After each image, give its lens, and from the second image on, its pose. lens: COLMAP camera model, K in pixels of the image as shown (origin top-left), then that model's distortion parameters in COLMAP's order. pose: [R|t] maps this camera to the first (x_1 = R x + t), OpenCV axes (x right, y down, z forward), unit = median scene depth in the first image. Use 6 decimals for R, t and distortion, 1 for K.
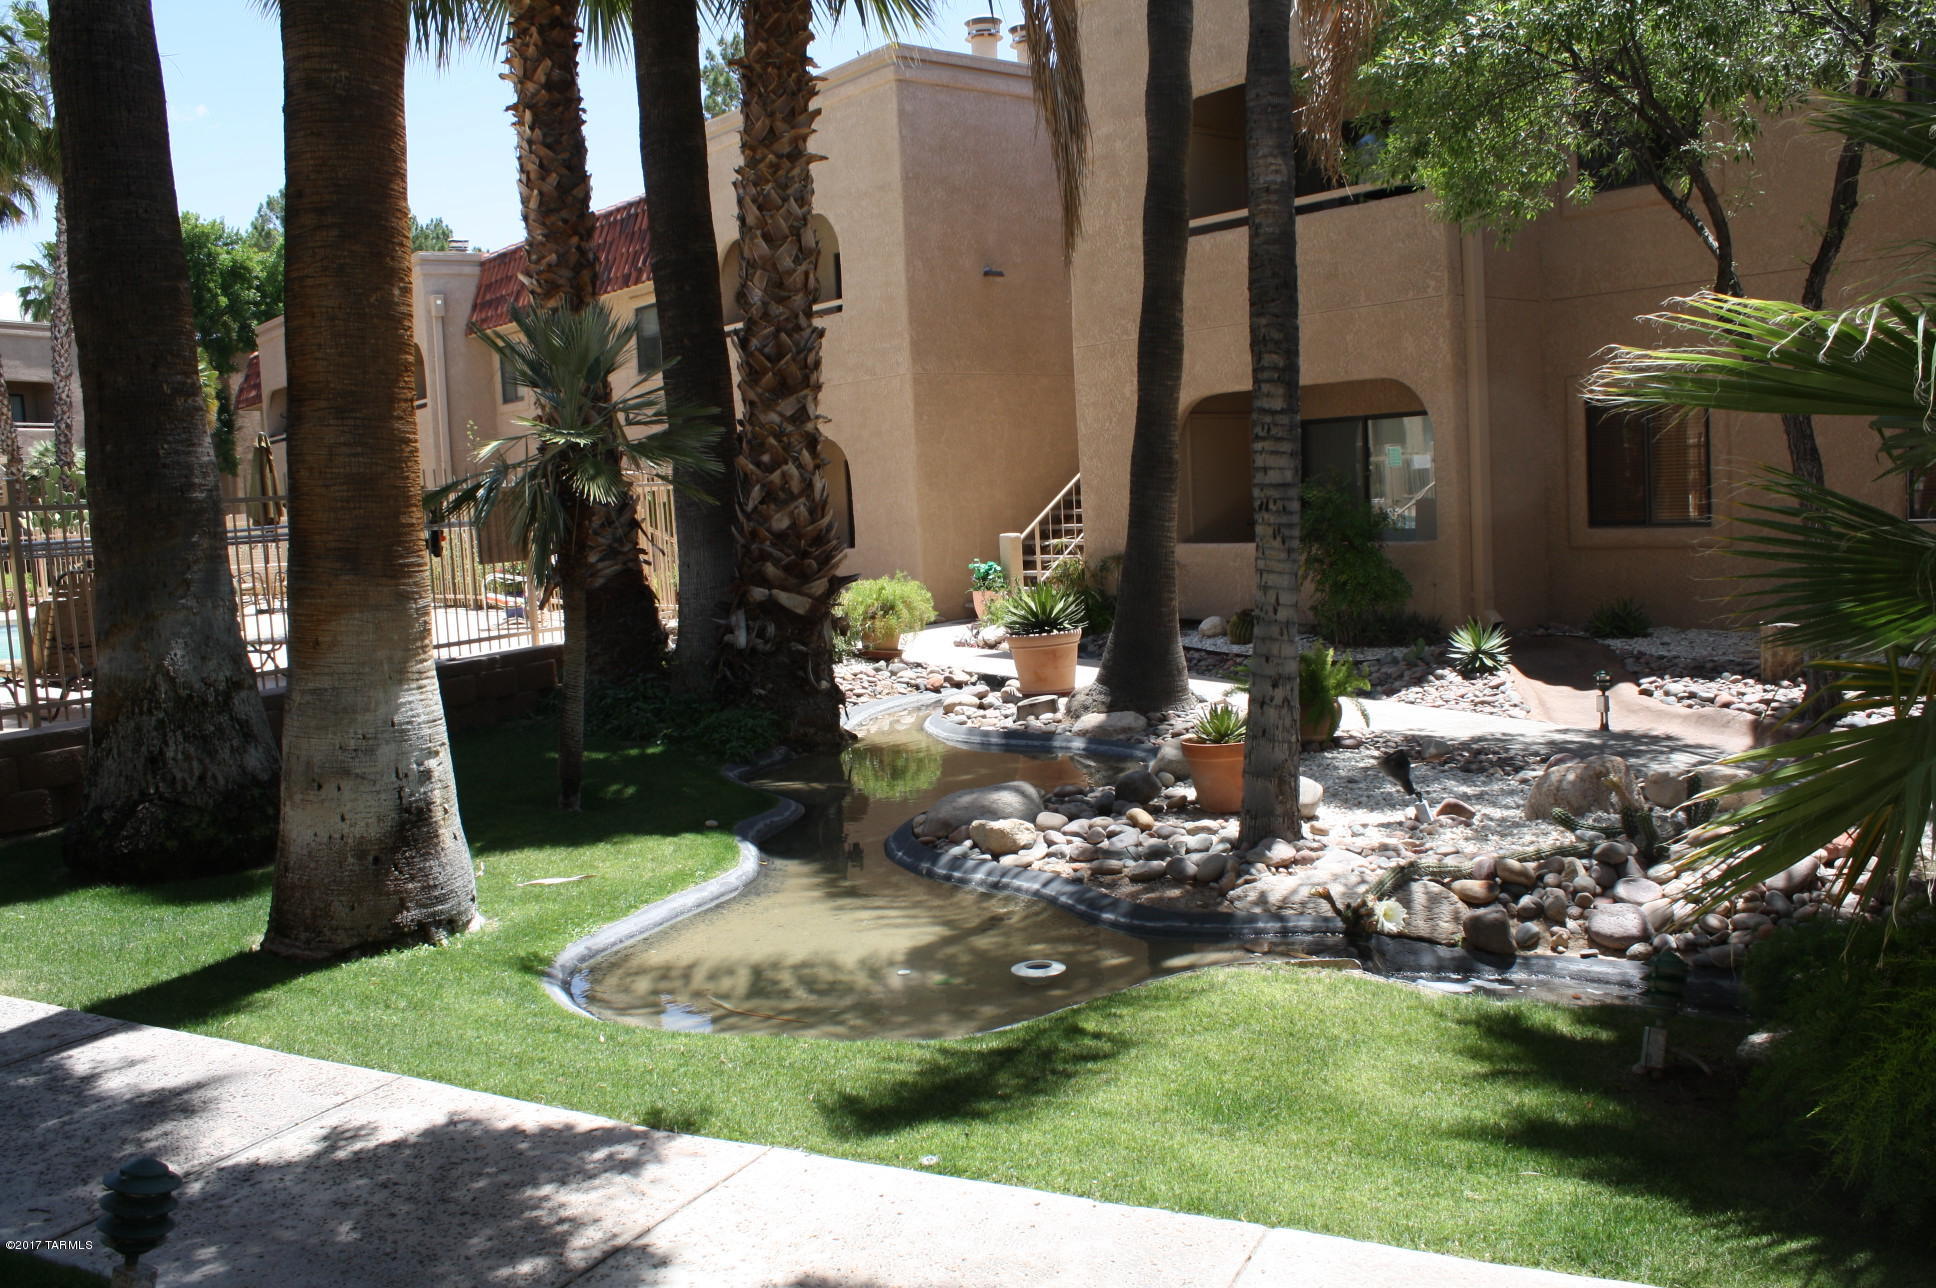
lens RADIAL K [[1636.0, 0, 981.3], [0, 1636.0, 655.9], [0, 0, 1]] dist [-0.157389, 0.133306]
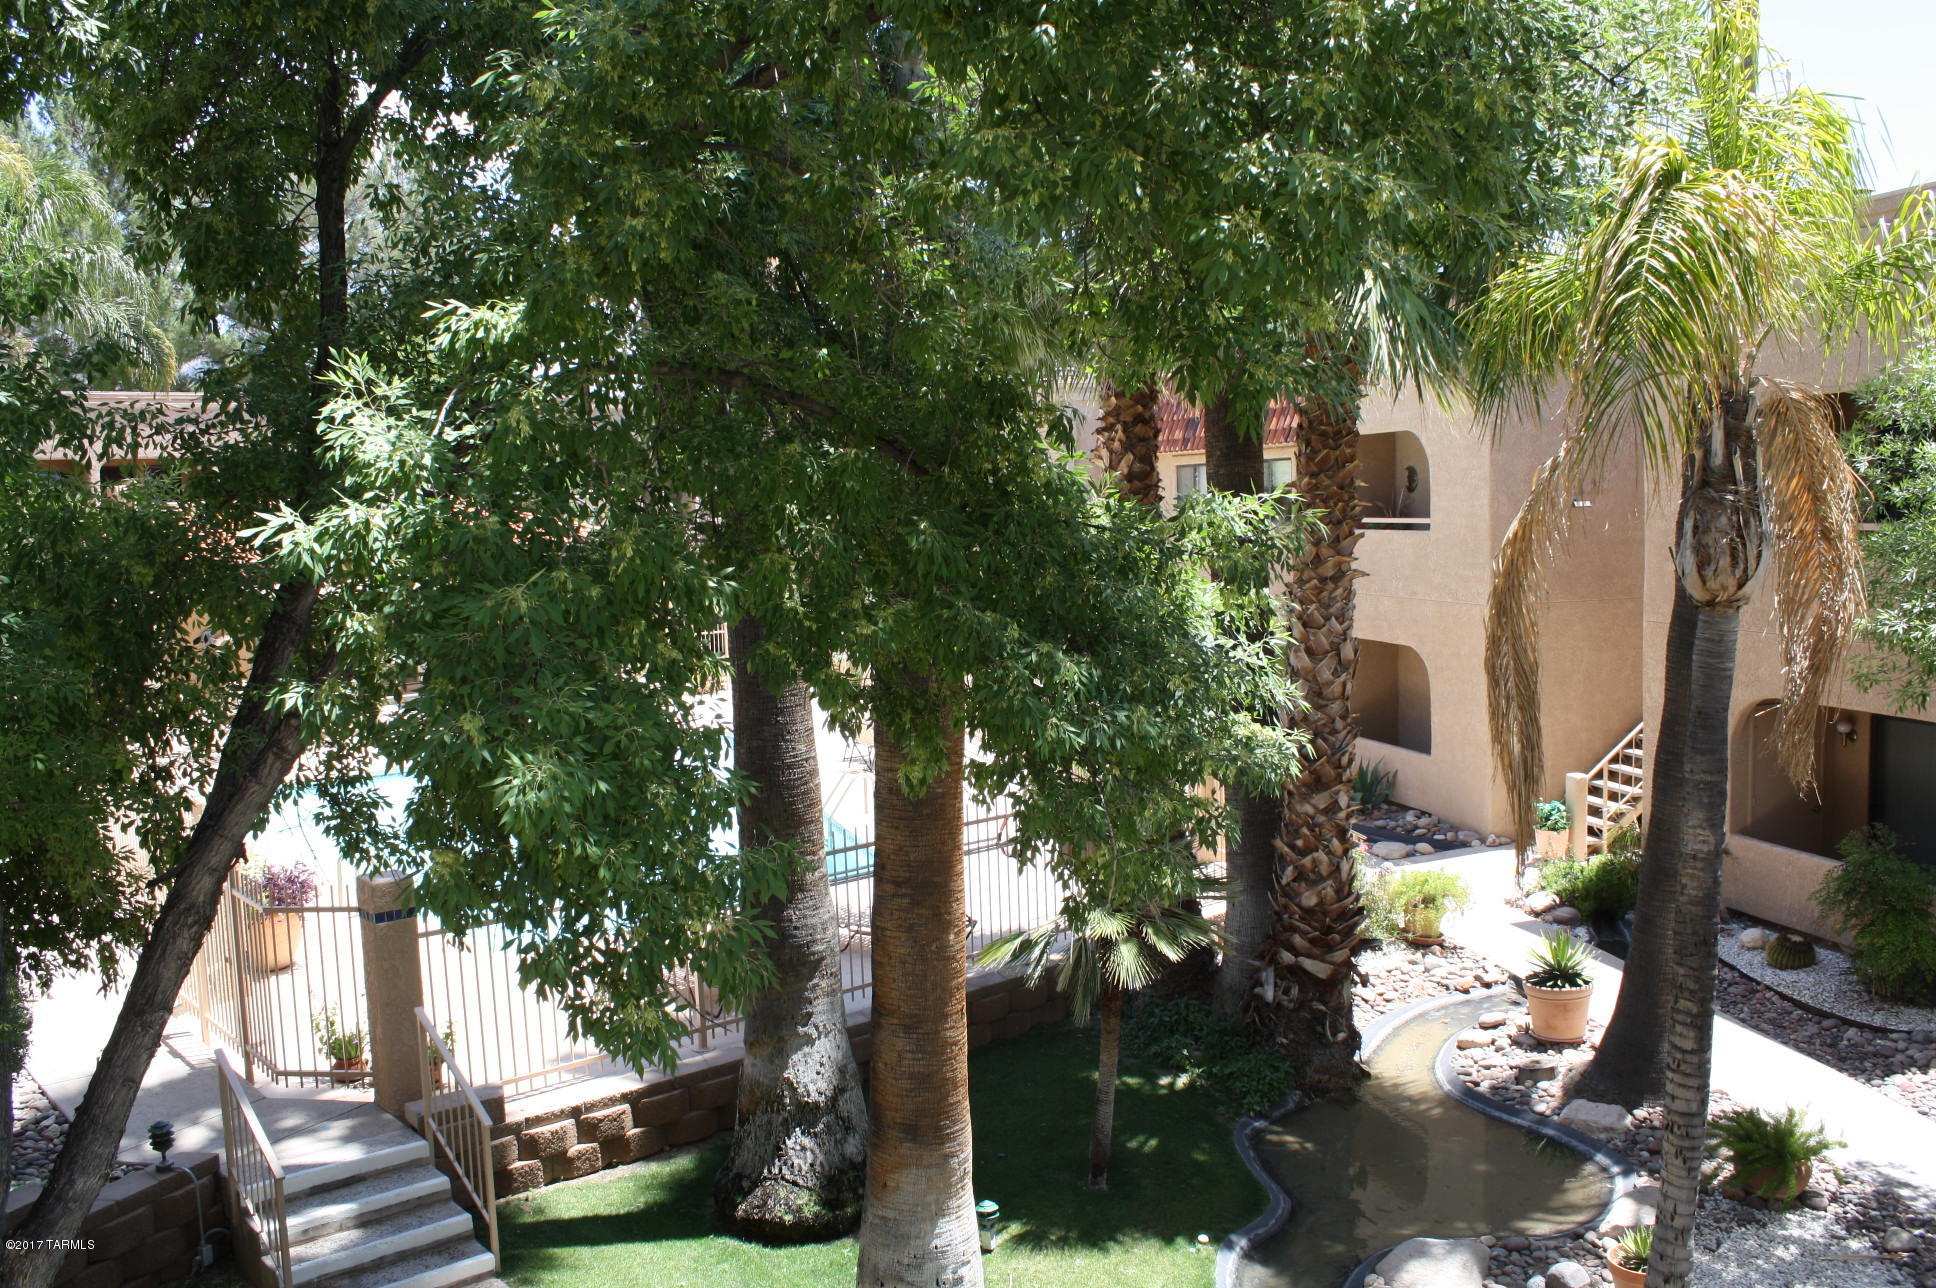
lens RADIAL K [[1636.0, 0, 966.3], [0, 1636.0, 633.9], [0, 0, 1]] dist [-0.157389, 0.133306]
pose [[0.920457, 0.058356, -0.386462, 0.080594], [-0.052305, 0.998288, 0.026164, -0.282397], [0.387327, -0.003869, 0.921934, -0.124619]]
